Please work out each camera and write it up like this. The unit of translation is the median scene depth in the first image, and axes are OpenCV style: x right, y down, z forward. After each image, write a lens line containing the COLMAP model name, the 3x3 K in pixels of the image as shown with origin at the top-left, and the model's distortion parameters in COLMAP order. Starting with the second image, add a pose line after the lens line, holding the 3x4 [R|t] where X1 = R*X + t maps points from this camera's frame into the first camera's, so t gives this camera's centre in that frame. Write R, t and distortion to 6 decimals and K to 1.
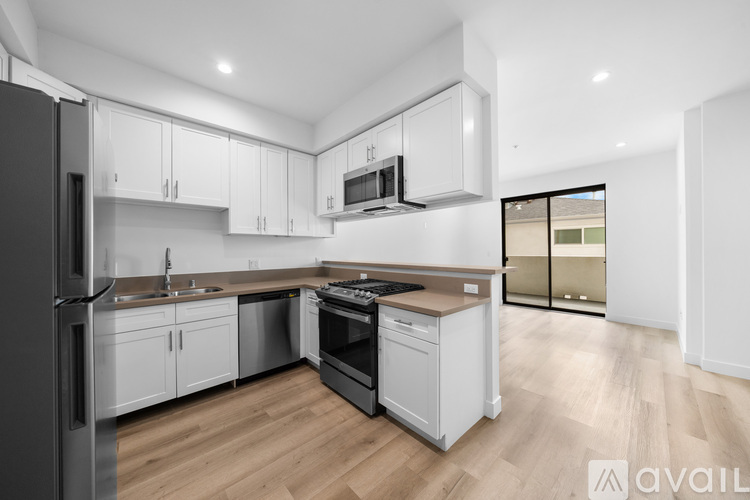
lens RADIAL K [[257.7, 0, 375.0], [0, 257.7, 250.0], [0, 0, 1]] dist [-0.000140, -0.000063]
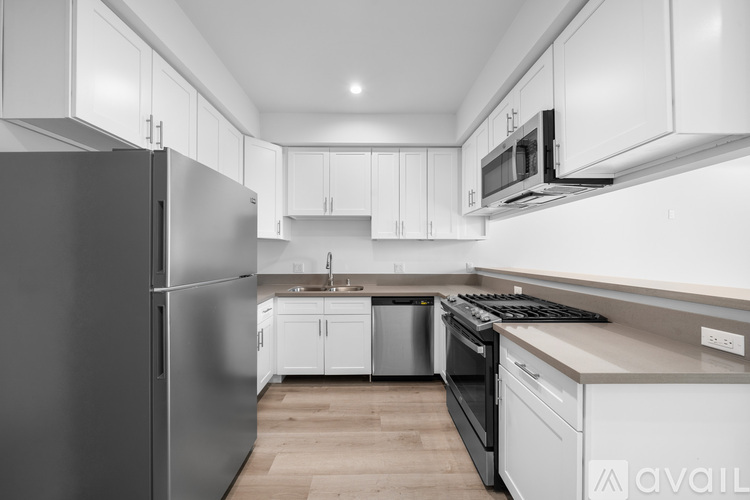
lens RADIAL K [[259.1, 0, 371.3], [0, 259.1, 252.9], [0, 0, 1]] dist [-0.000184, -0.000096]
pose [[0.741441, 0.002043, -0.671014, 0.198581], [-0.004812, 0.999986, -0.002273, -0.003217], [0.671000, 0.004914, 0.741441, 0.212270]]
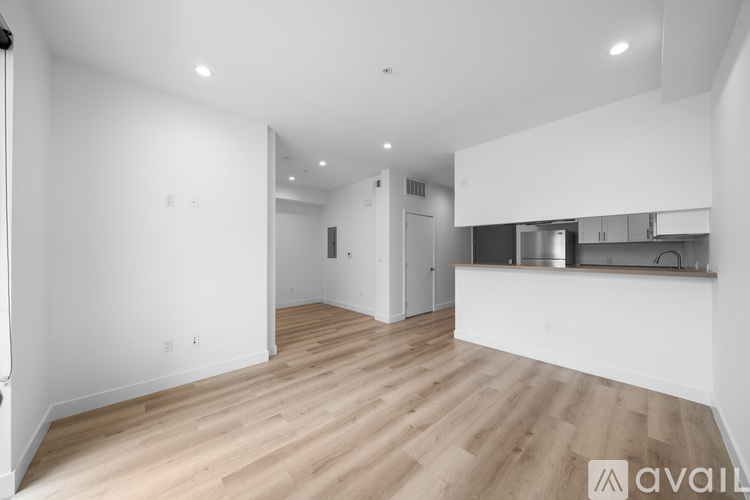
lens RADIAL K [[259.1, 0, 371.3], [0, 259.1, 252.9], [0, 0, 1]] dist [-0.000184, -0.000096]
pose [[-0.999977, 0.004022, 0.005435, 0.313969], [0.004022, 0.999992, -0.000048, -0.001624], [-0.005435, -0.000026, -0.999985, 0.841338]]
